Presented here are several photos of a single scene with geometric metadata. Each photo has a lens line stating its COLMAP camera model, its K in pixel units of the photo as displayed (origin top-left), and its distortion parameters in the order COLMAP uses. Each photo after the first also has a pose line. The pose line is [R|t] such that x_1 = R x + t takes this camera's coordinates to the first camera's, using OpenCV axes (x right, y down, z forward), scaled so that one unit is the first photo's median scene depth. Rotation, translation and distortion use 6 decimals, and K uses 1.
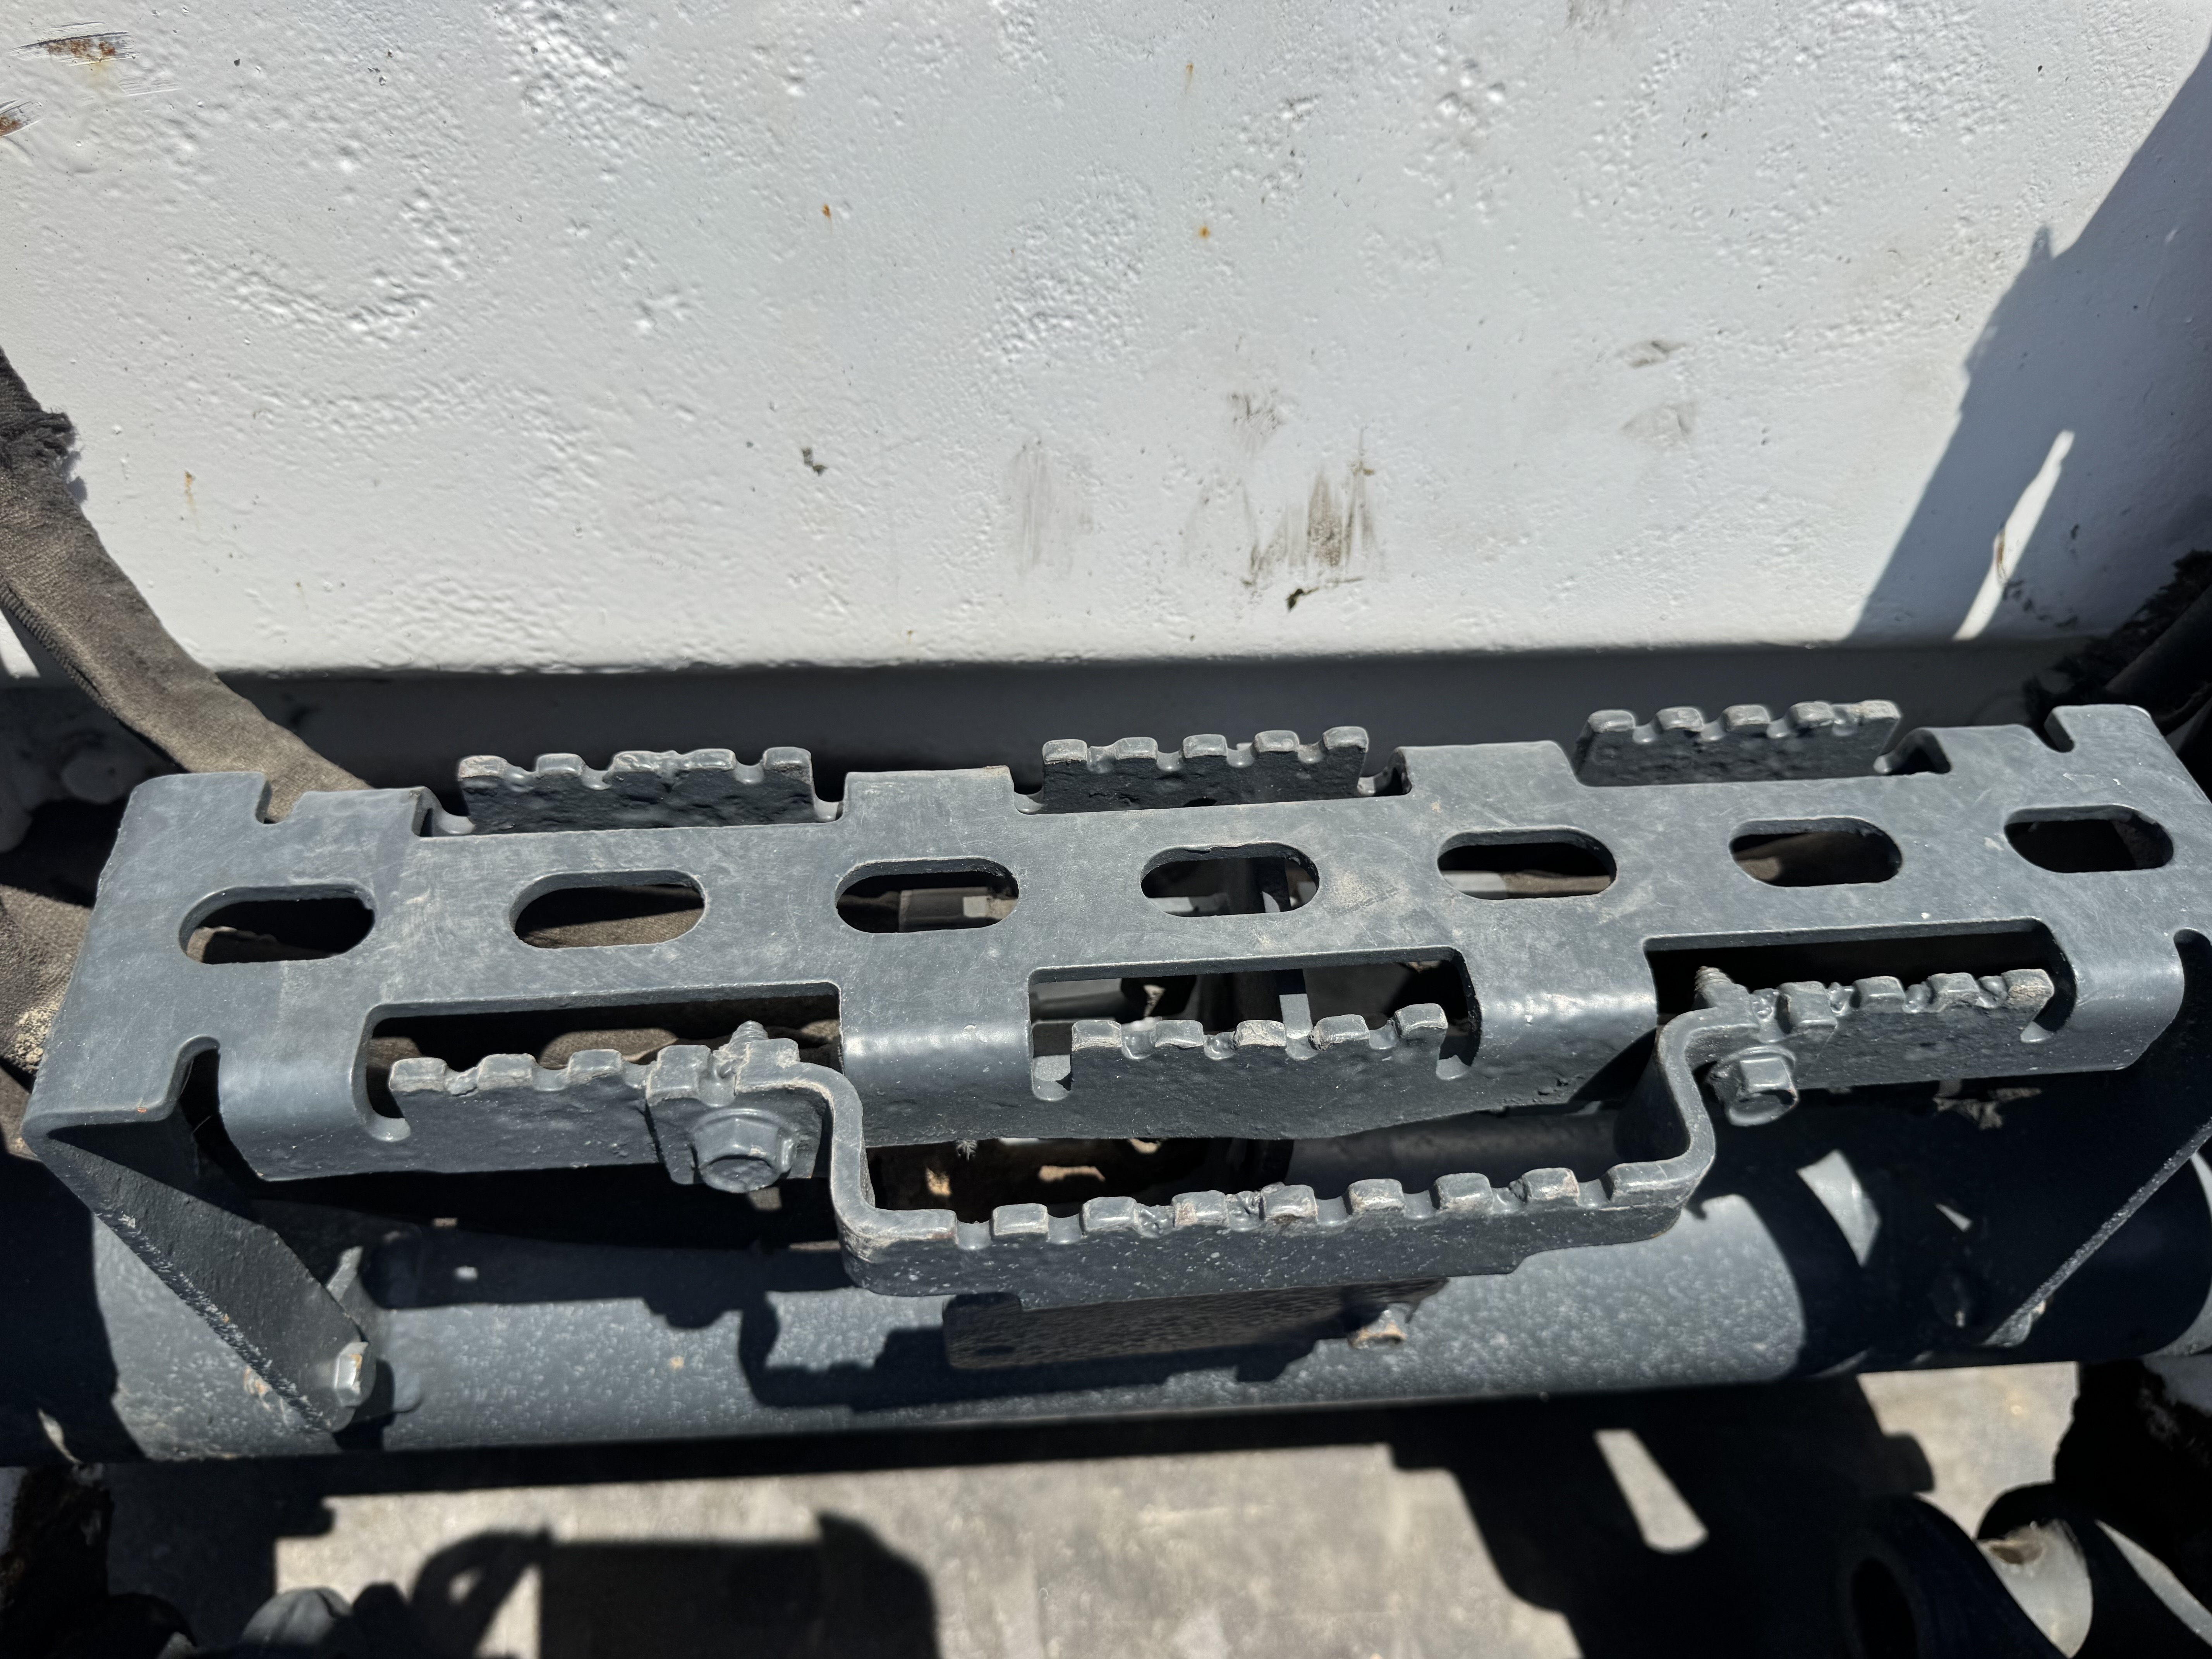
lens RADIAL K [[1601.6, 0, 1081.2], [0, 1601.6, 755.6], [0, 0, 1]] dist [0.035002, -0.056238]
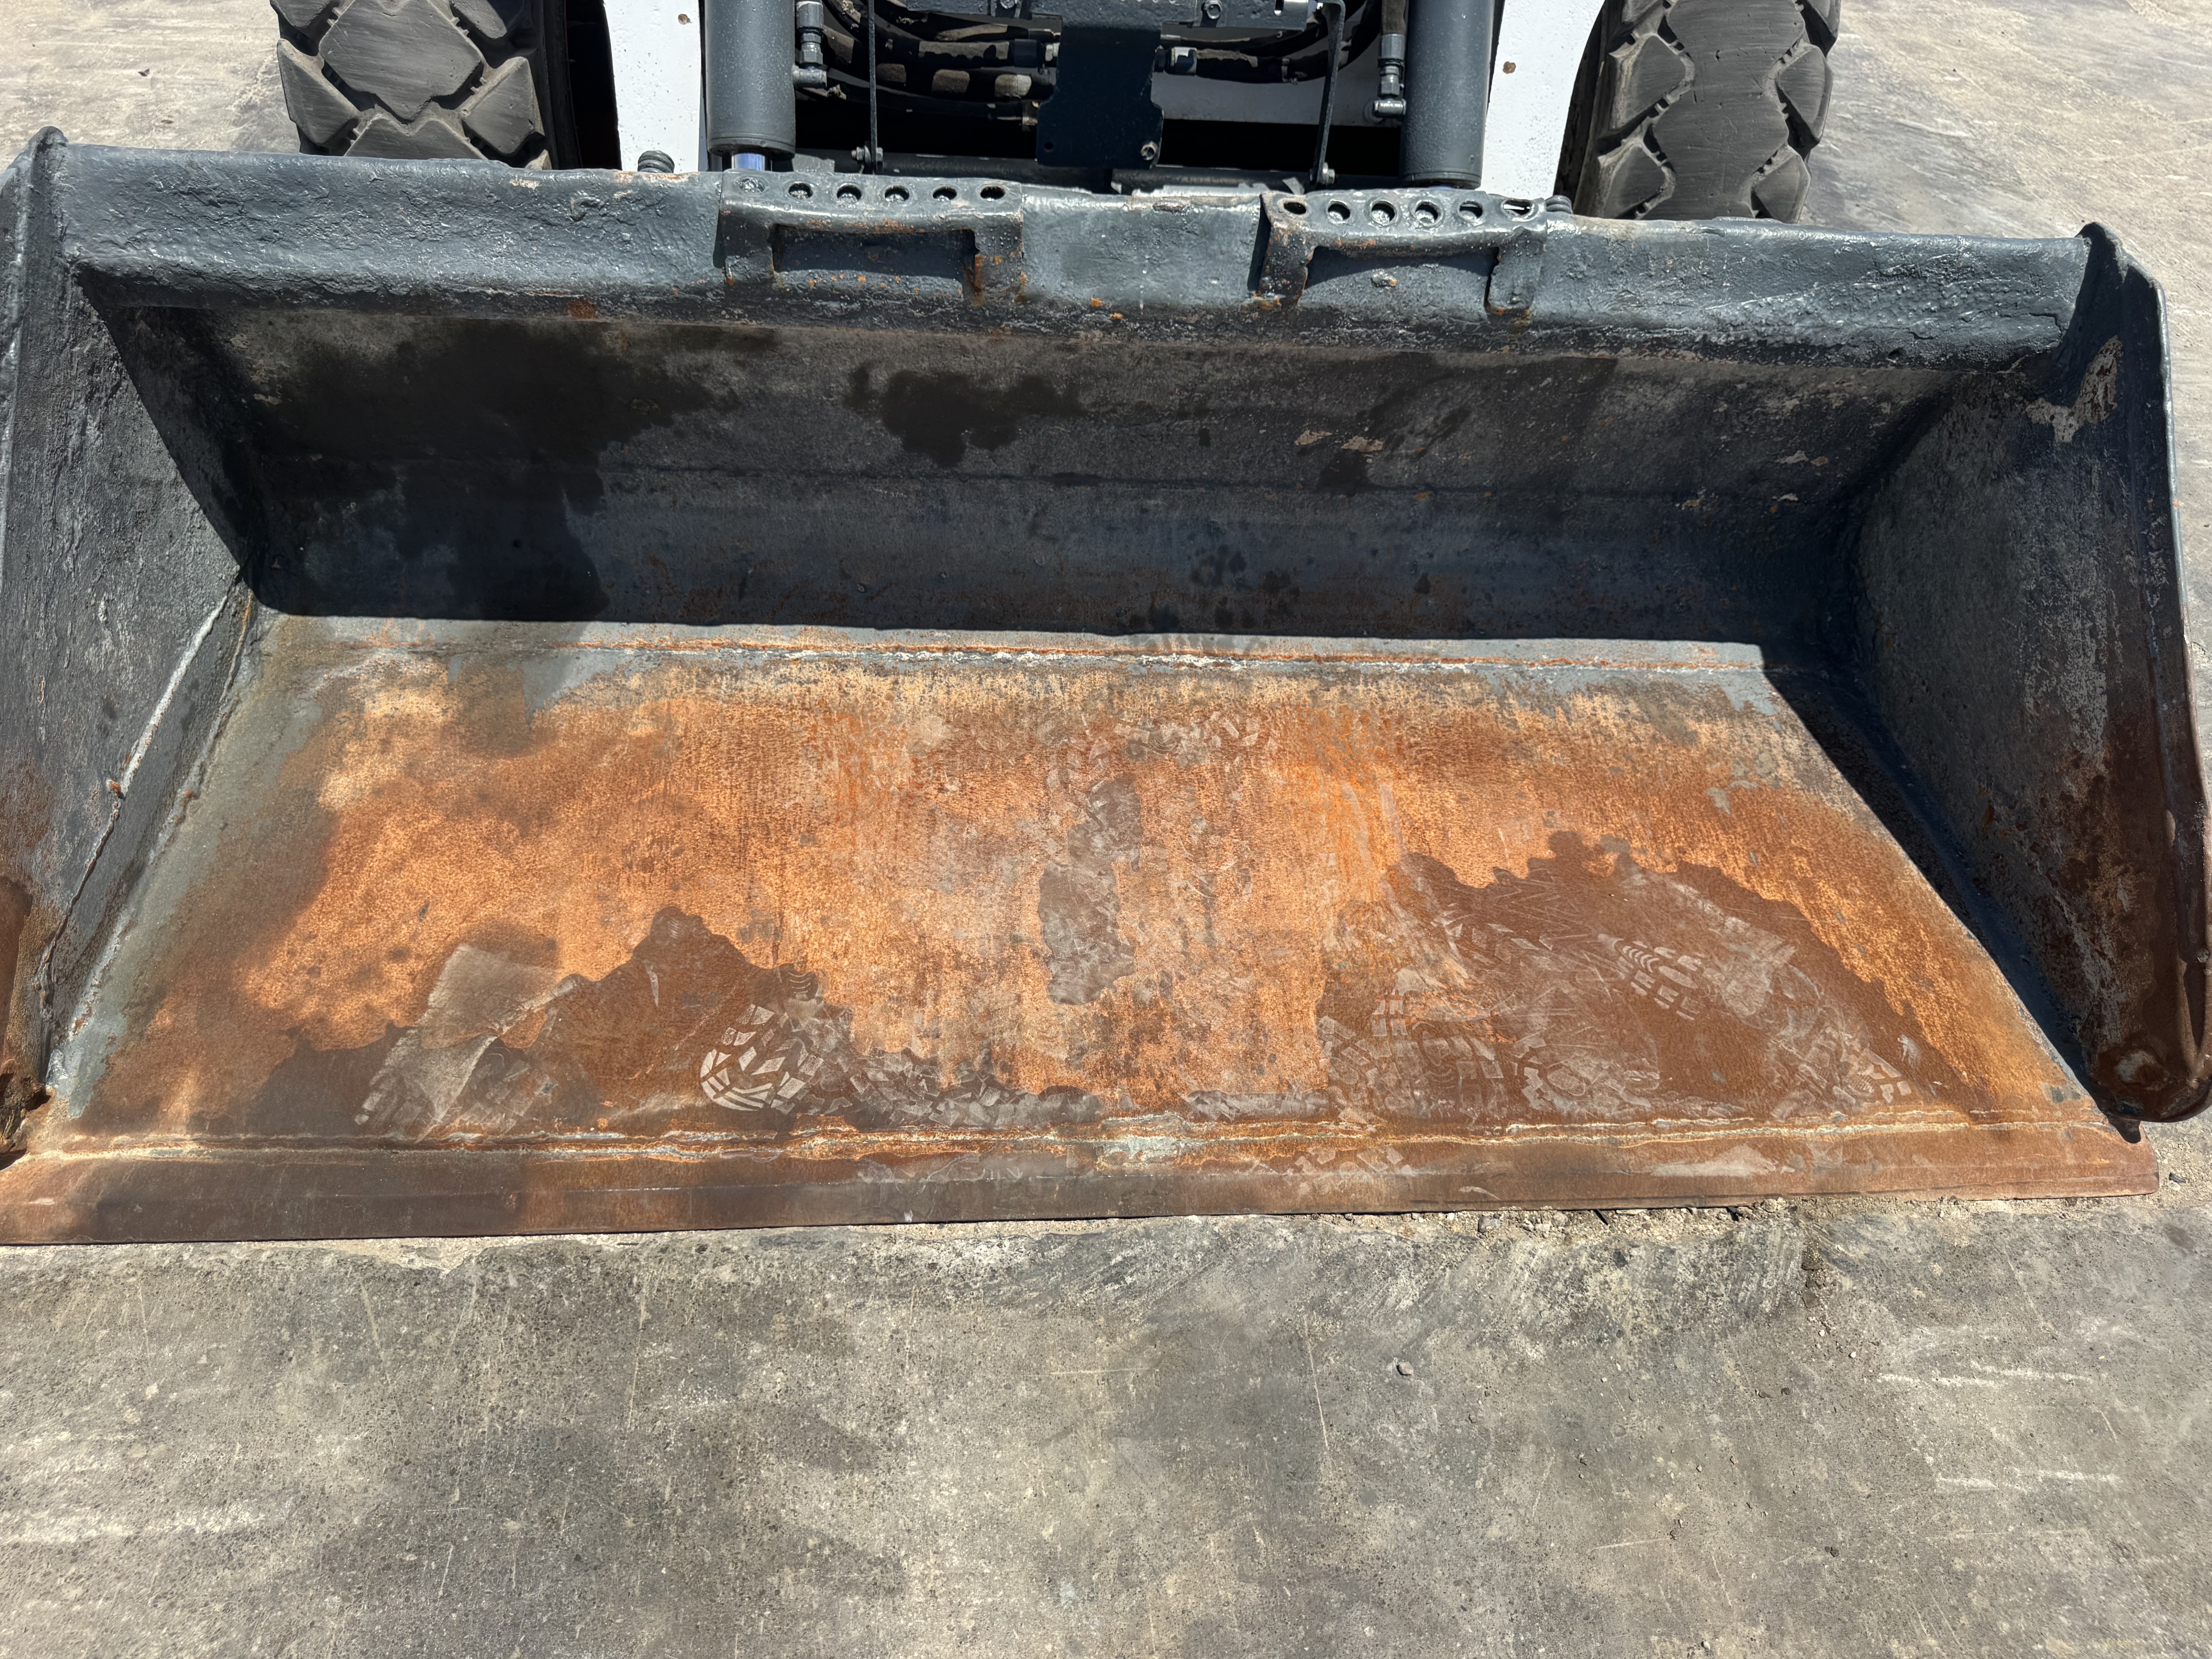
lens RADIAL K [[1601.6, 0, 1123.5], [0, 1601.6, 839.6], [0, 0, 1]] dist [0.035002, -0.056238]
pose [[0.998803, 0.016863, 0.045917, -0.029428], [-0.010637, 0.991112, -0.132607, 2.537766], [-0.047746, 0.131960, 0.990105, -2.643262]]
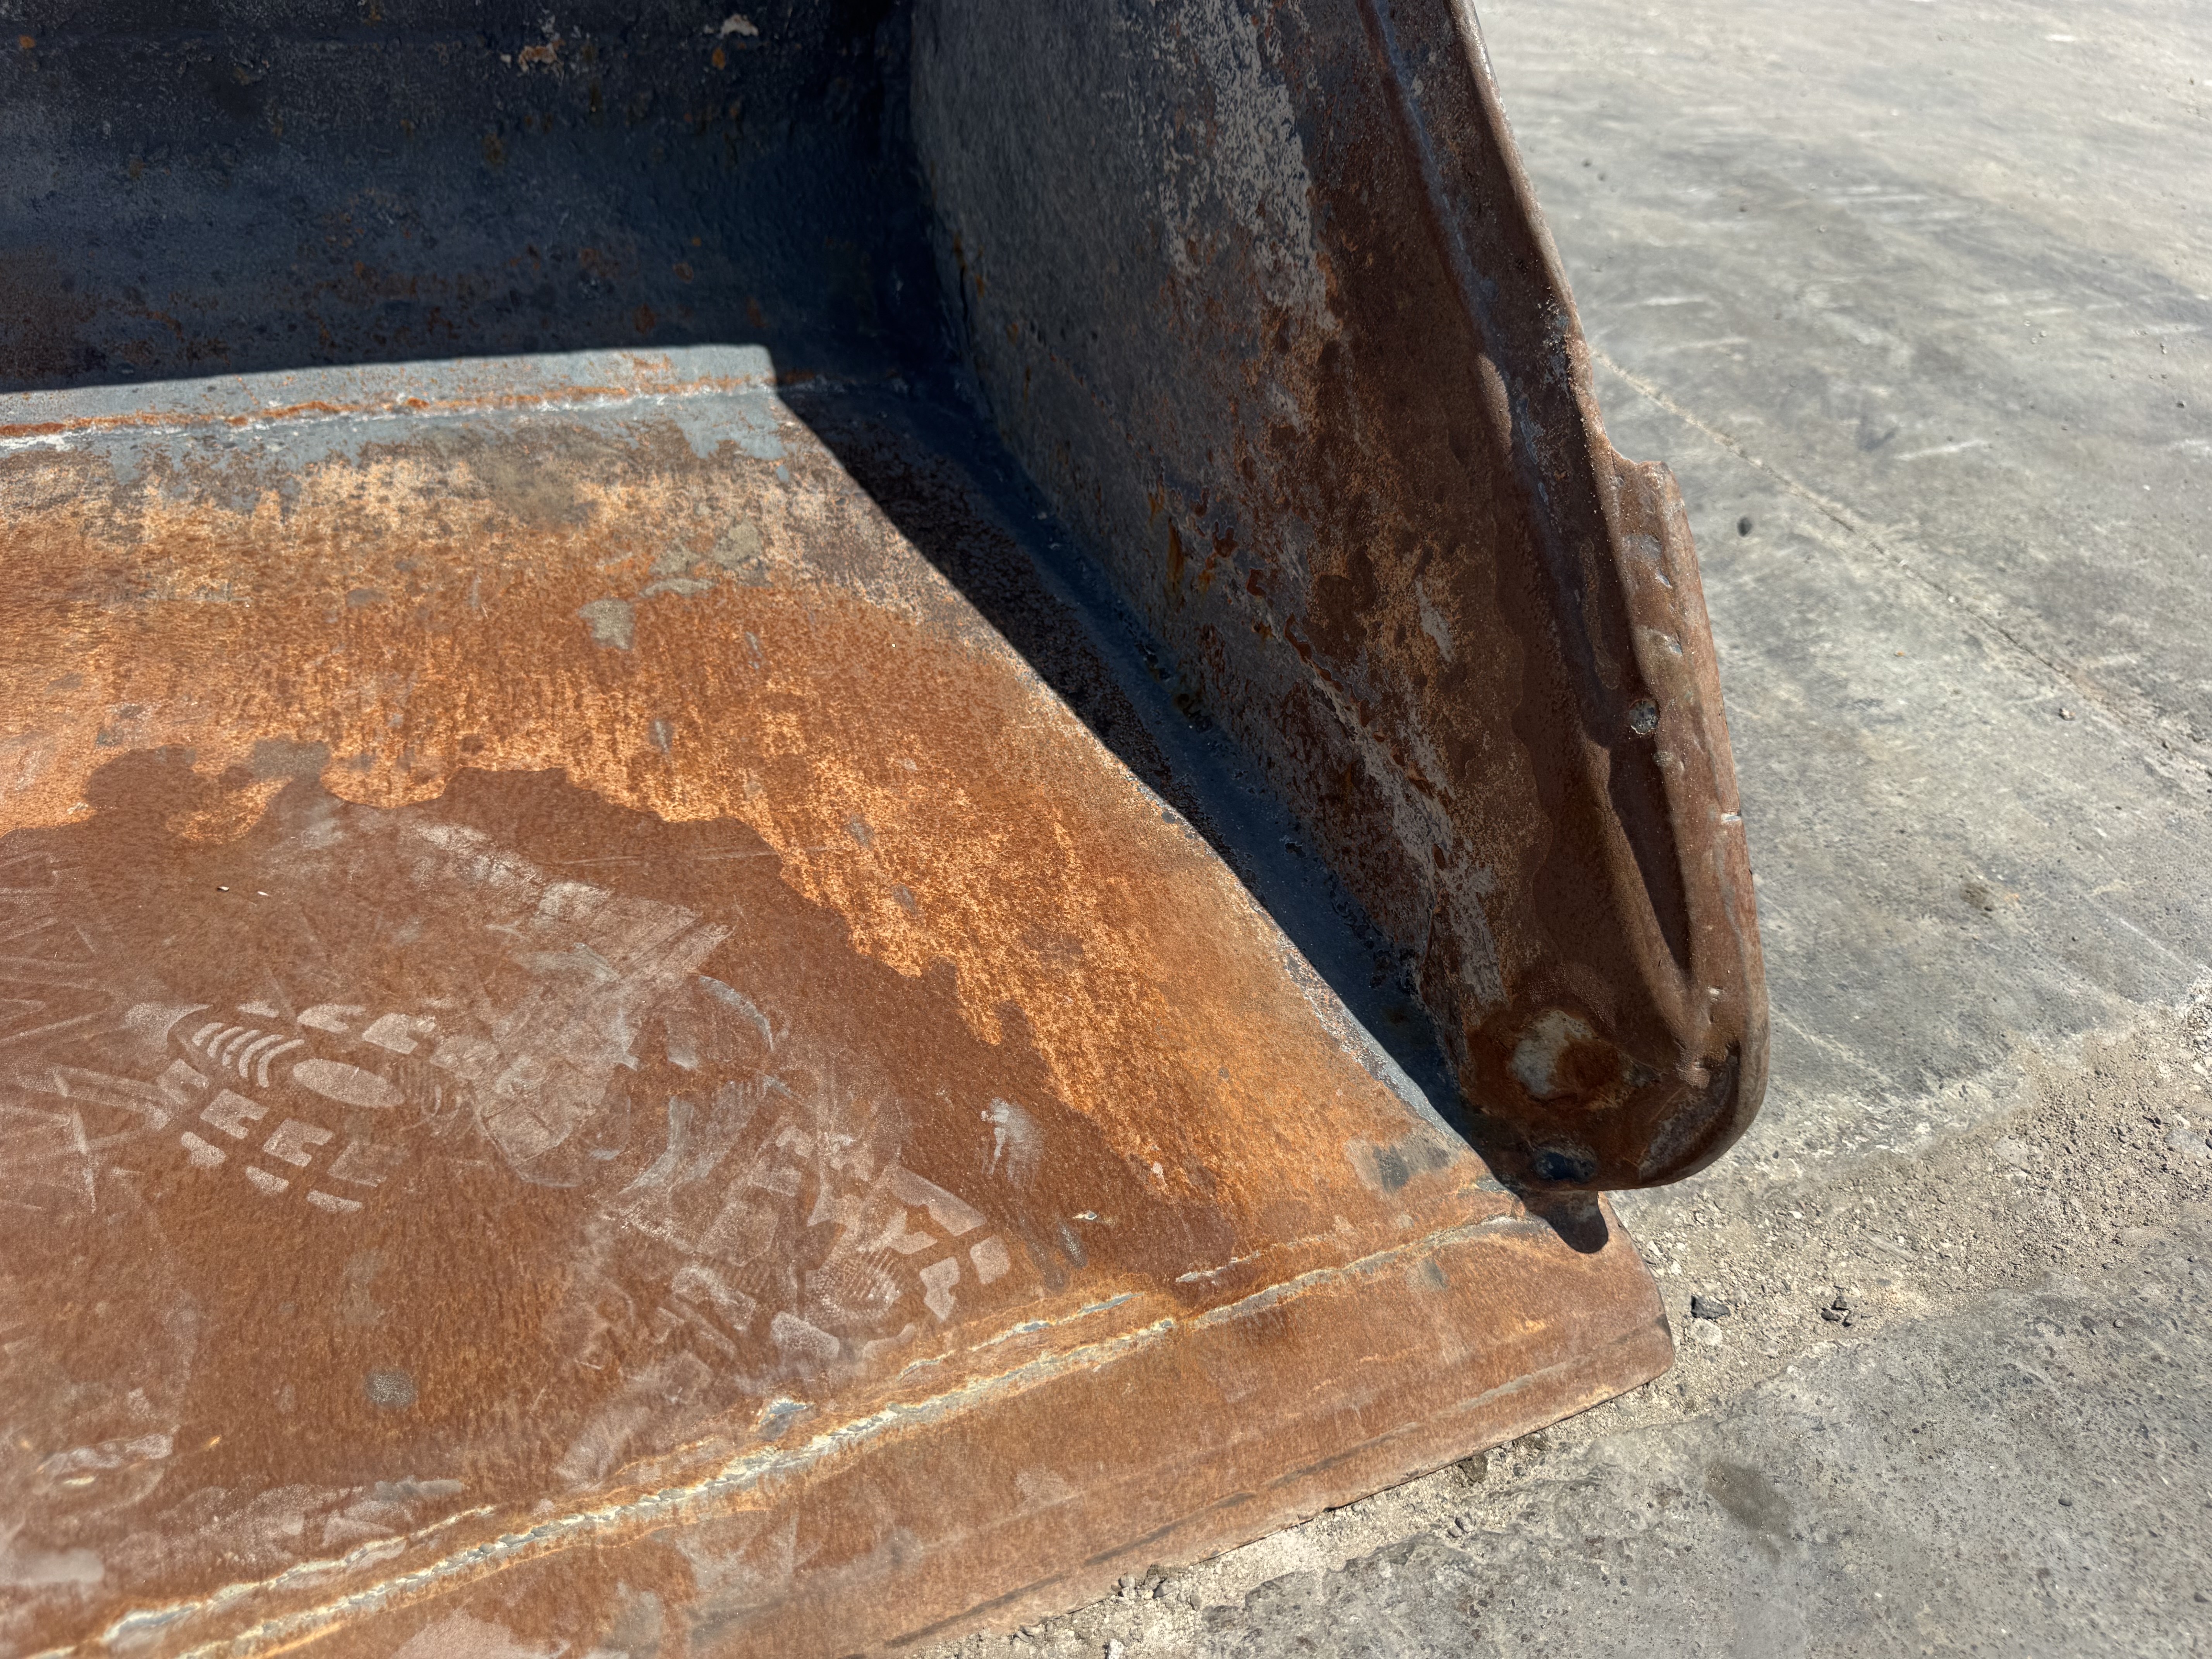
lens RADIAL K [[1601.6, 0, 1129.7], [0, 1601.6, 830.6], [0, 0, 1]] dist [0.035002, -0.056238]
pose [[0.933474, -0.165571, 0.318138, 1.493096], [0.223062, 0.962642, -0.153507, 2.491484], [-0.280837, 0.214259, 0.935534, -0.571587]]
